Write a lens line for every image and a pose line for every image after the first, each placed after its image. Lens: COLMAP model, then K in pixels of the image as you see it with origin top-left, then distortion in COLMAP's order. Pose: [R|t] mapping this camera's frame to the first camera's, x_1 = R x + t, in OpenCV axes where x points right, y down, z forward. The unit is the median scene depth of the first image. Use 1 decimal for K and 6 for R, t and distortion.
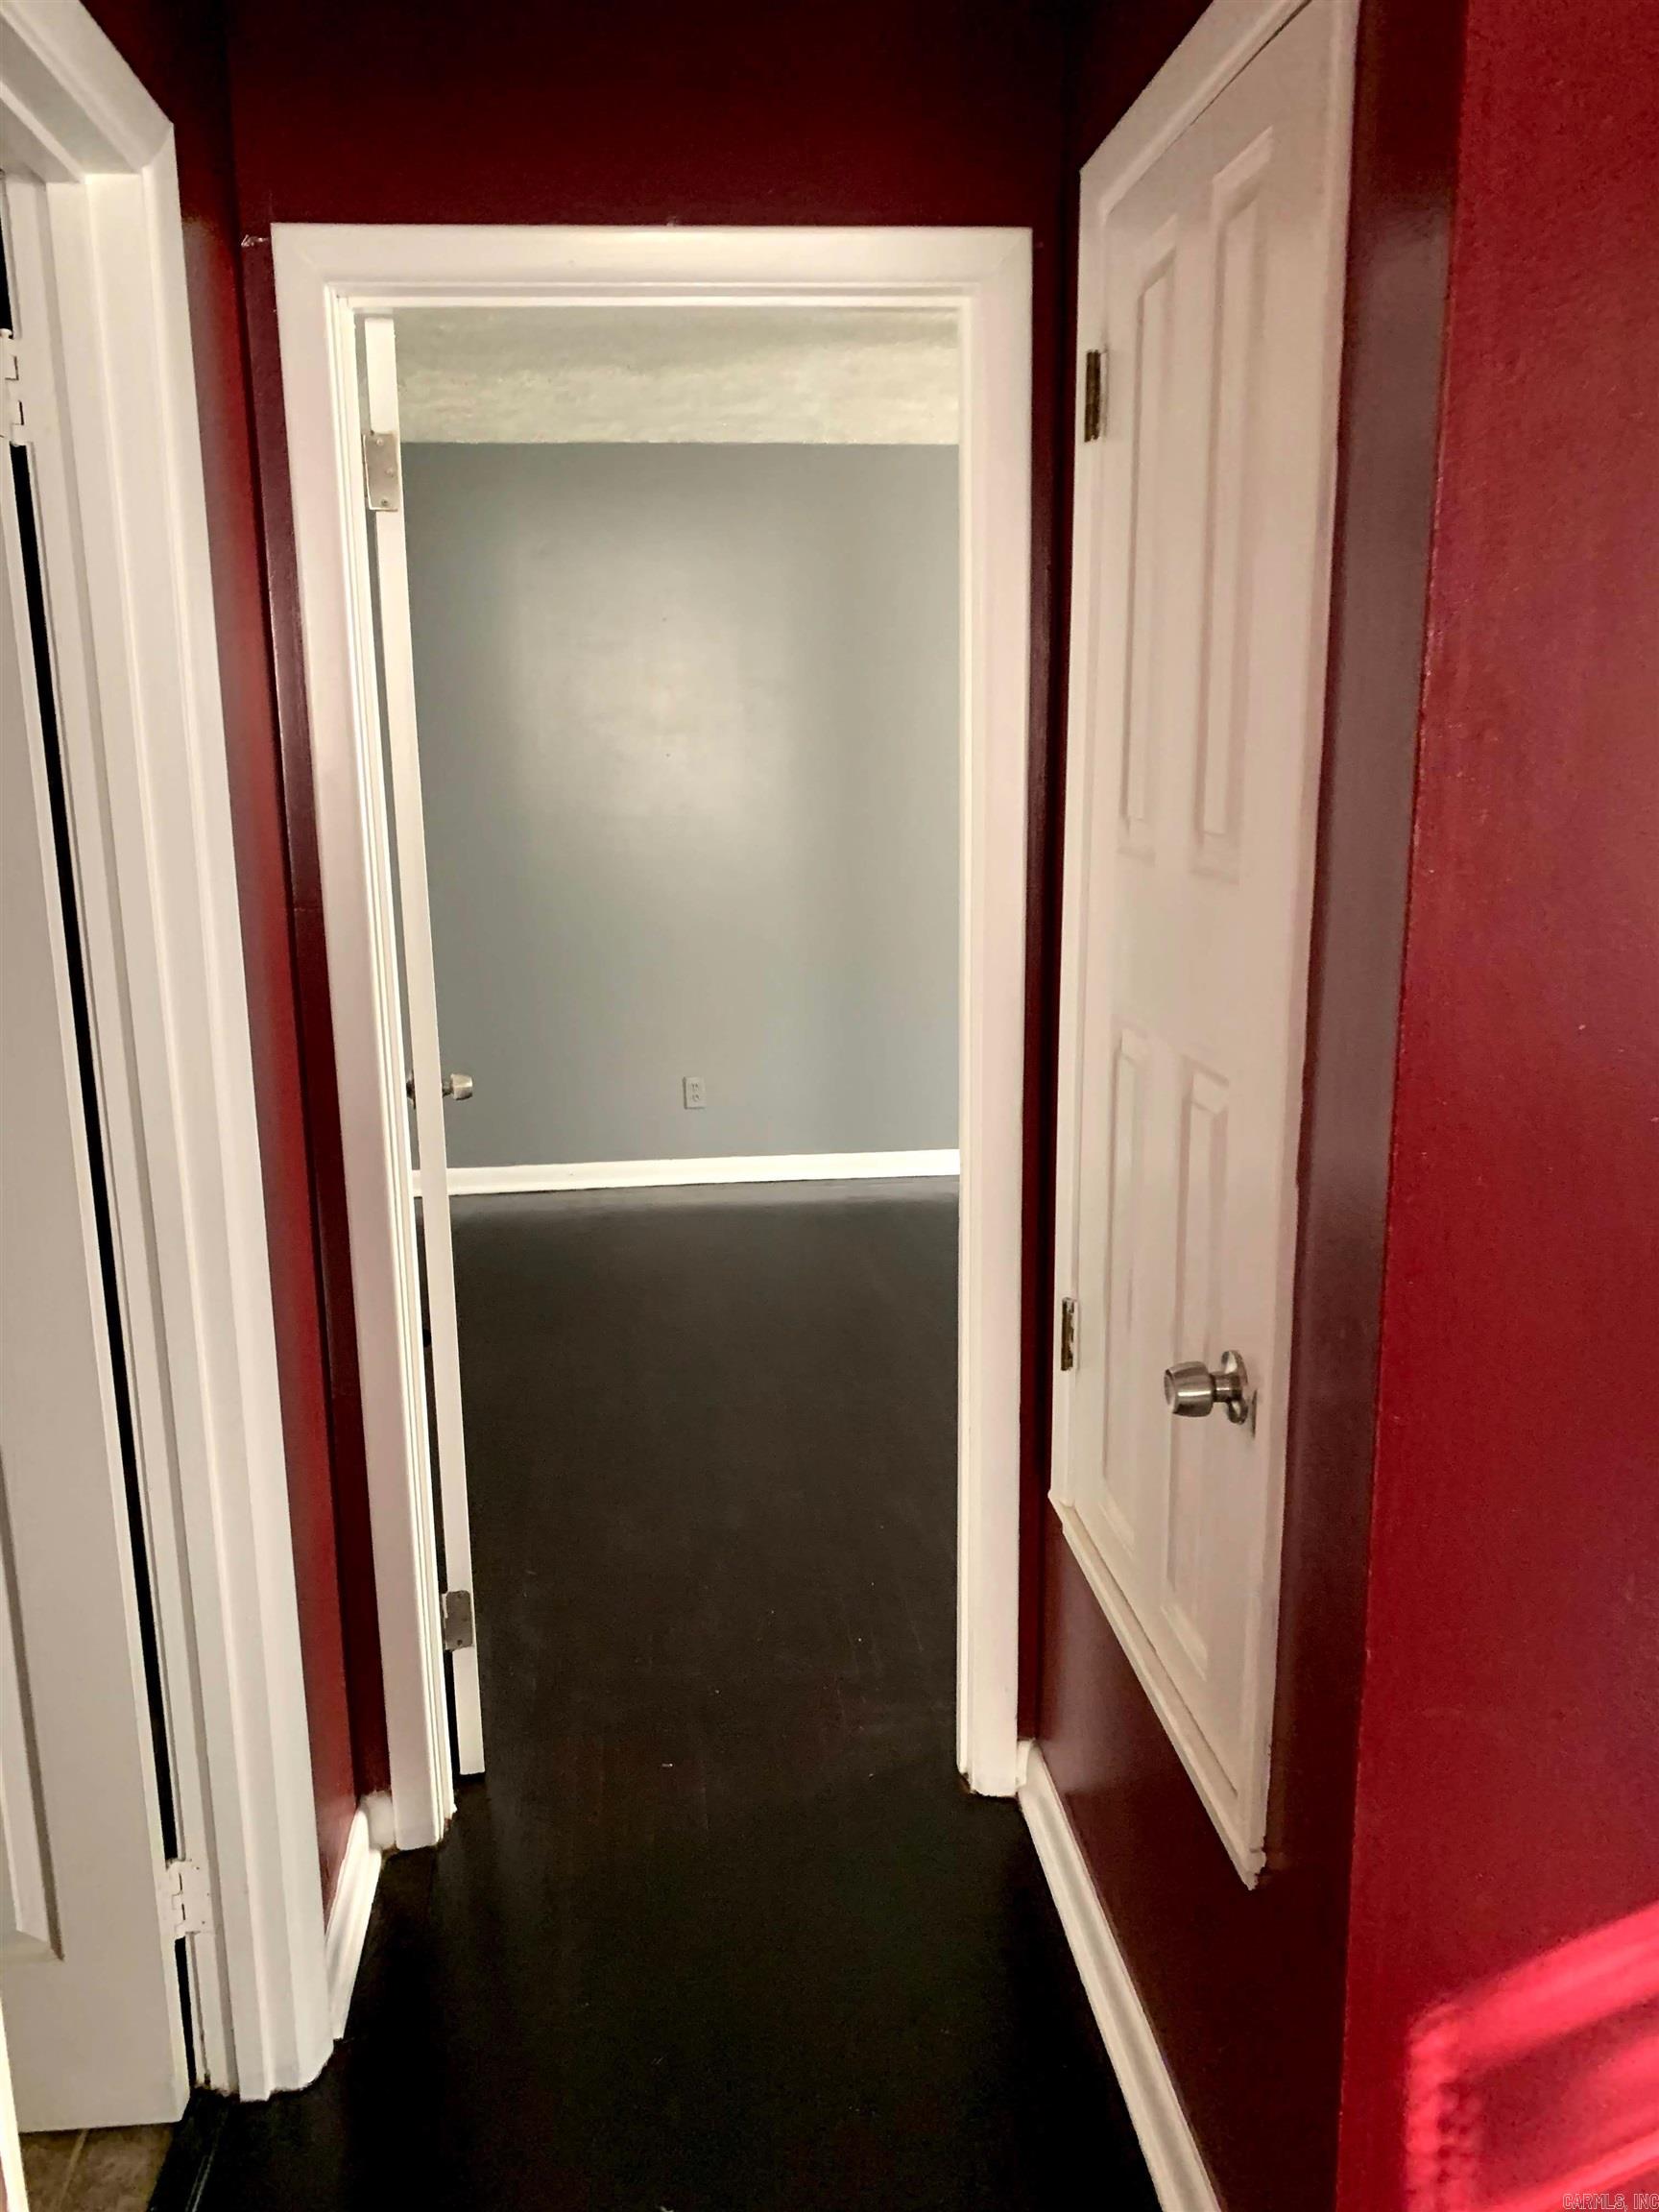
lens RADIAL K [[1683.7, 0, 827.8], [0, 1683.7, 1107.3], [0, 0, 1]] dist [0.009461, 0.000285]
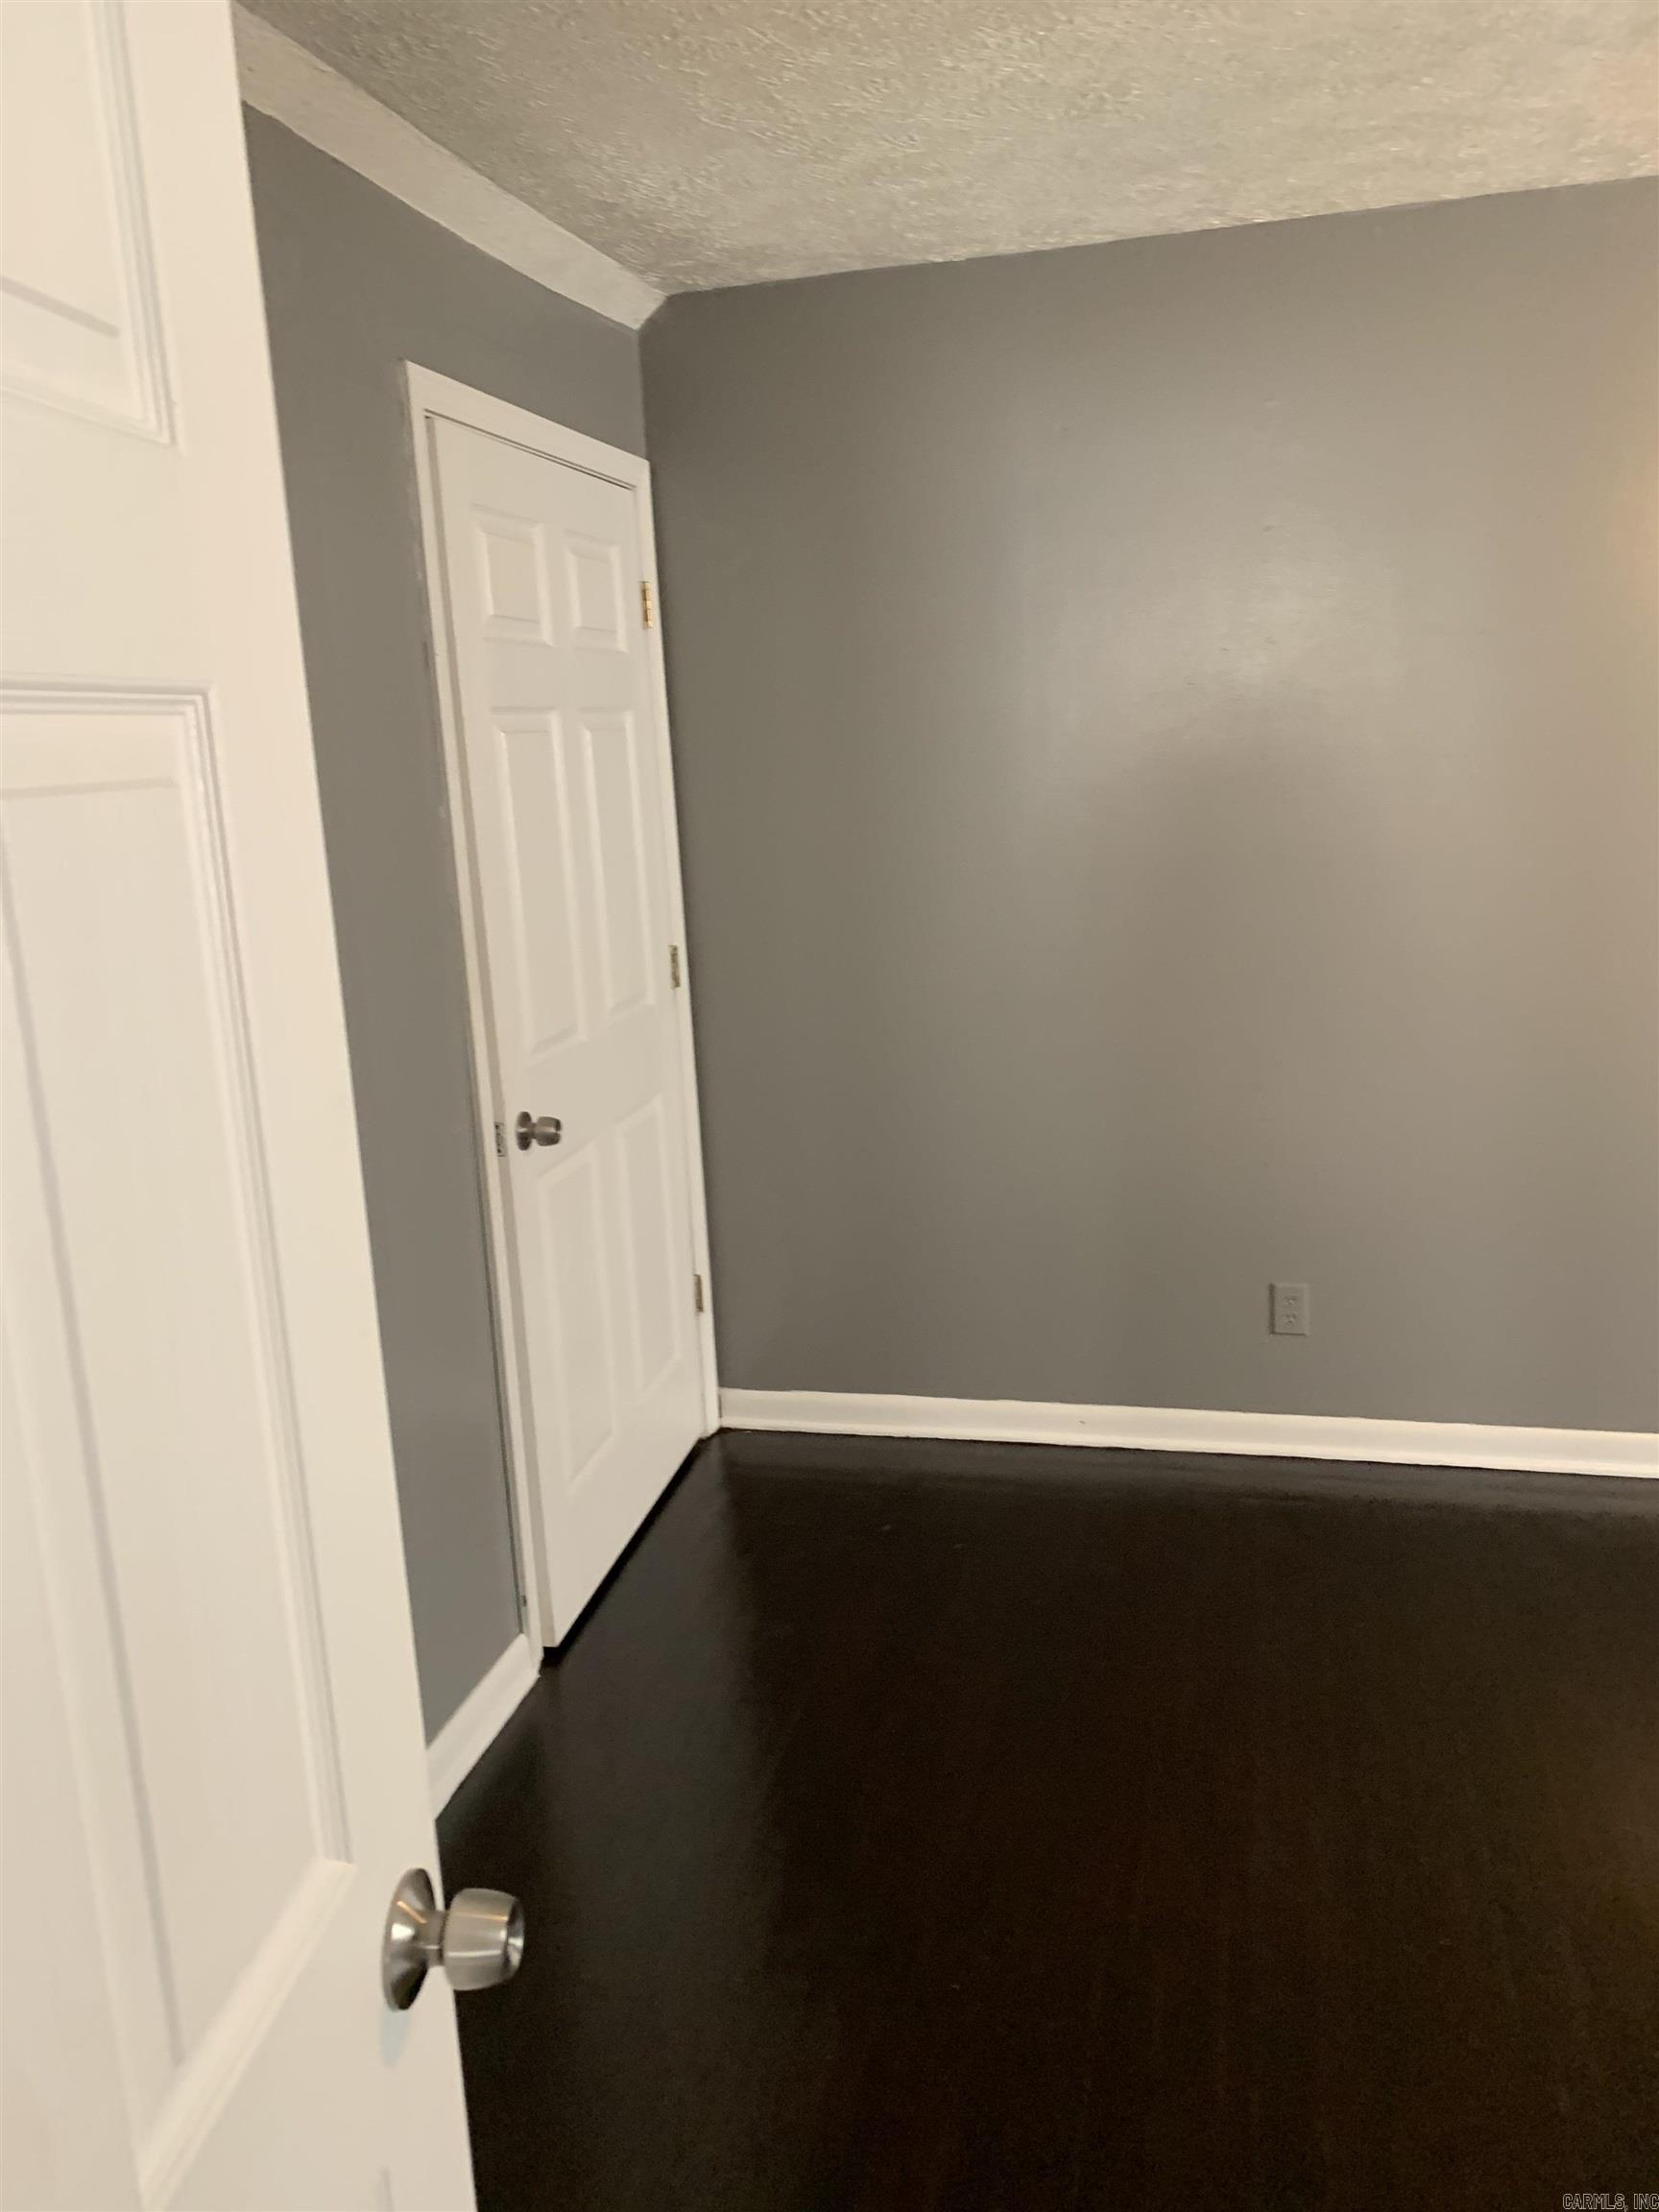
lens RADIAL K [[1683.7, 0, 825.9], [0, 1683.7, 1104.6], [0, 0, 1]] dist [0.009461, 0.000285]
pose [[0.934785, 0.042132, -0.352707, -0.026906], [-0.038079, 0.999105, 0.018425, -0.099852], [0.353168, -0.003792, 0.935552, 0.415240]]
